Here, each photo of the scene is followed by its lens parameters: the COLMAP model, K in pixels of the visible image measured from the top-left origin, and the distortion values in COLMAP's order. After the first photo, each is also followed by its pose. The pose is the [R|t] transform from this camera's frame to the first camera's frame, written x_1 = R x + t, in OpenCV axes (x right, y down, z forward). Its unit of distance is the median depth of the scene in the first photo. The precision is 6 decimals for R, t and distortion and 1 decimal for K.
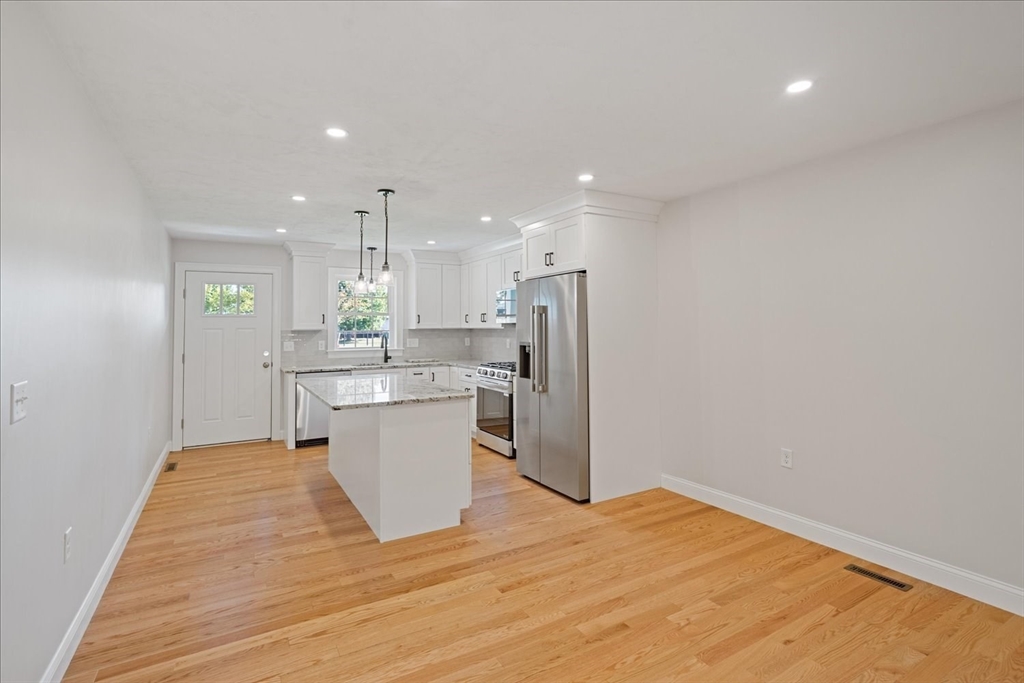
lens RADIAL K [[492.5, 0, 497.0], [0, 492.5, 314.7], [0, 0, 1]] dist [-0.017915, 0.007523]
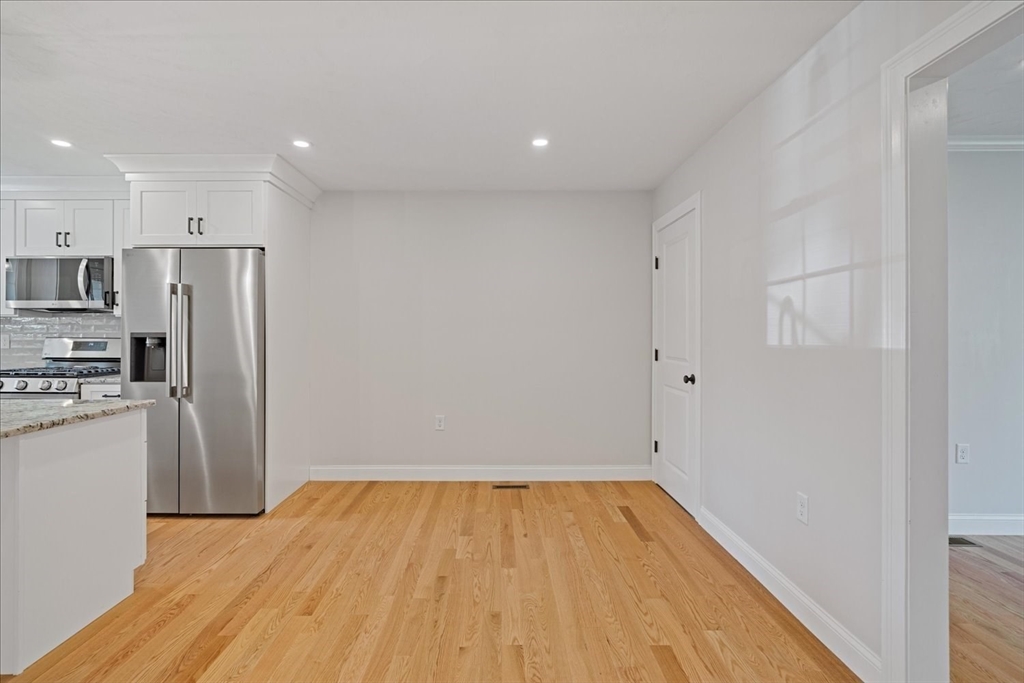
lens RADIAL K [[492.8, 0, 511.8], [0, 492.8, 336.9], [0, 0, 1]] dist [-0.006332, 0.001555]
pose [[0.493712, 0.000501, 0.869626, -0.452180], [-0.029147, 0.999448, 0.015972, 0.050849], [-0.869137, -0.033233, 0.493453, 0.238734]]
